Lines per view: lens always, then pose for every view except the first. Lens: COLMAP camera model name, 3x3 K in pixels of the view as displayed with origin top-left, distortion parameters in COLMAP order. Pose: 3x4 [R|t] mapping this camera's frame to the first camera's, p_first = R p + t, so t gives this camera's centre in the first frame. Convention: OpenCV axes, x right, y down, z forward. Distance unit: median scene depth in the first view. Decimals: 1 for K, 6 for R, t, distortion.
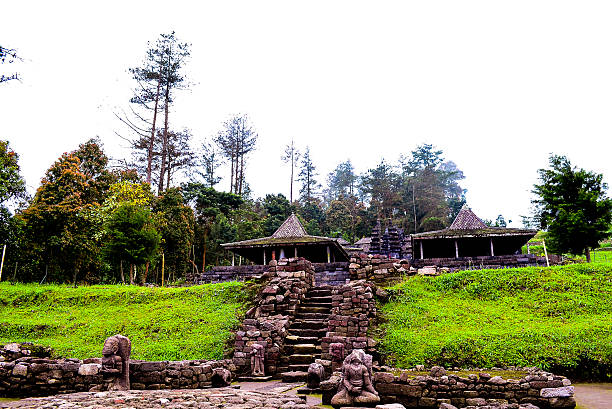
lens RADIAL K [[525.0, 0, 306.0], [0, 525.0, 204.5], [0, 0, 1]] dist [-0.308644, 0.001972]
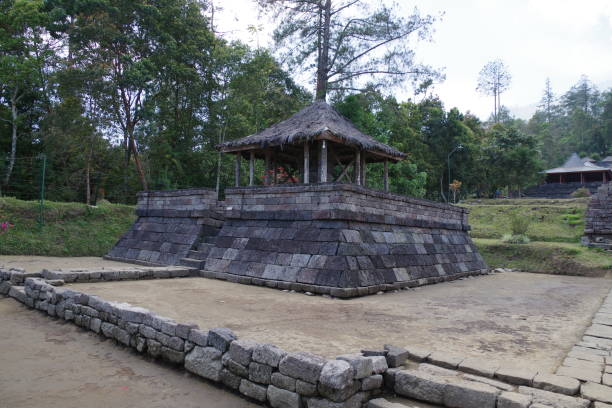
lens RADIAL K [[457.1, 0, 306.0], [0, 457.1, 204.0], [0, 0, 1]] dist [-0.030139, 0.002913]
pose [[0.905638, 0.005421, -0.424018, -0.059647], [0.072327, 0.983292, 0.167051, -0.038658], [0.417839, -0.181955, 0.890114, -0.212245]]
